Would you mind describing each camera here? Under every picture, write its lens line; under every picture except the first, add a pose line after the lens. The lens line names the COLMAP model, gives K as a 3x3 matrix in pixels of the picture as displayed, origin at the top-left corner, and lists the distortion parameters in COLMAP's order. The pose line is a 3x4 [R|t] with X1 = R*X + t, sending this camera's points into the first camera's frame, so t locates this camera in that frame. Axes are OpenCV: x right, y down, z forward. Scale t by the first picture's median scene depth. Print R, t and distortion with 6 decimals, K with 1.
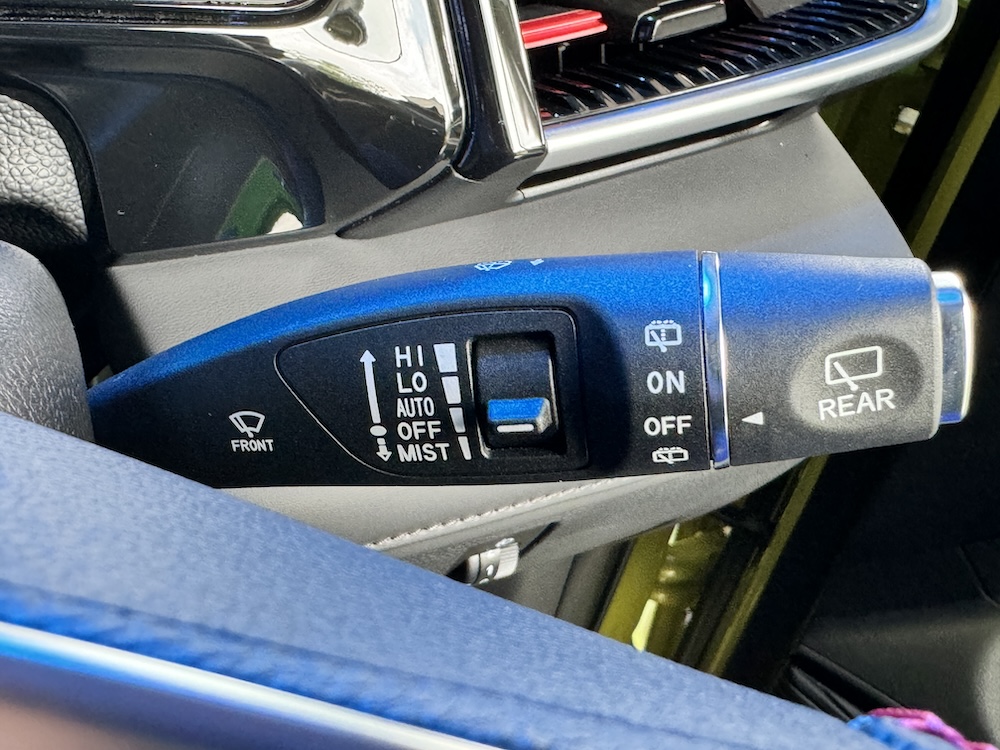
lens RADIAL K [[1051.4, 0, 500.0], [0, 1051.4, 375.0], [0, 0, 1]] dist [-0.001158, -0.003388]
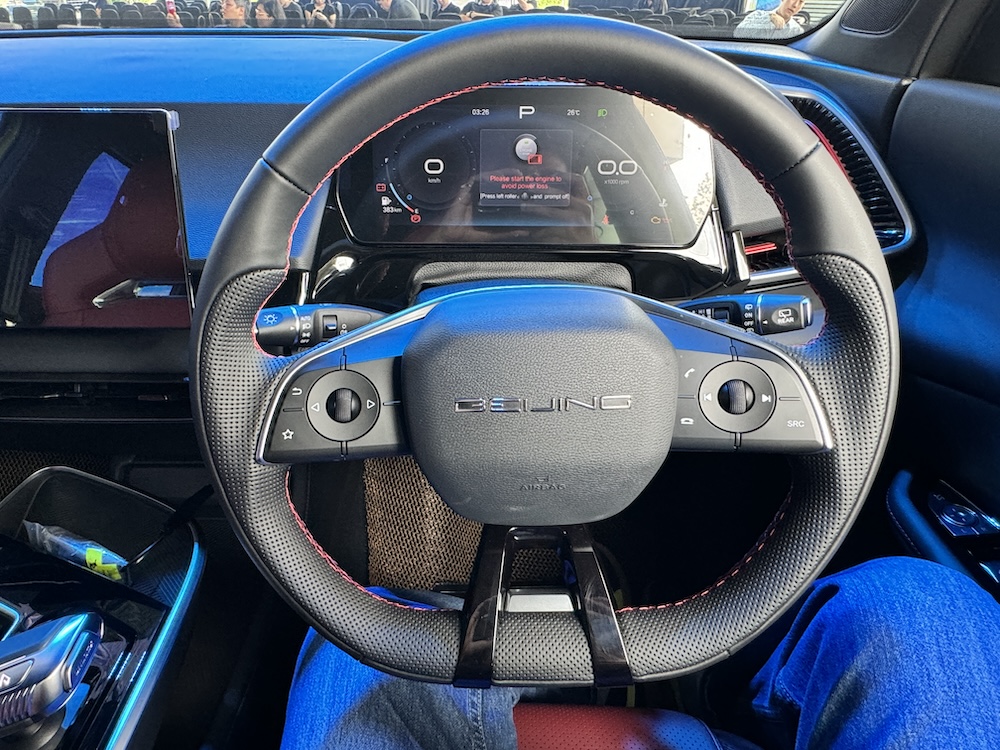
lens RADIAL K [[613.3, 0, 500.0], [0, 613.3, 375.0], [0, 0, 1]] dist [0.000171, -0.000015]
pose [[0.892771, 0.084082, -0.442596, 0.329899], [-0.122842, 0.990636, -0.059592, 0.498573], [0.433440, 0.107571, 0.894739, -1.798516]]
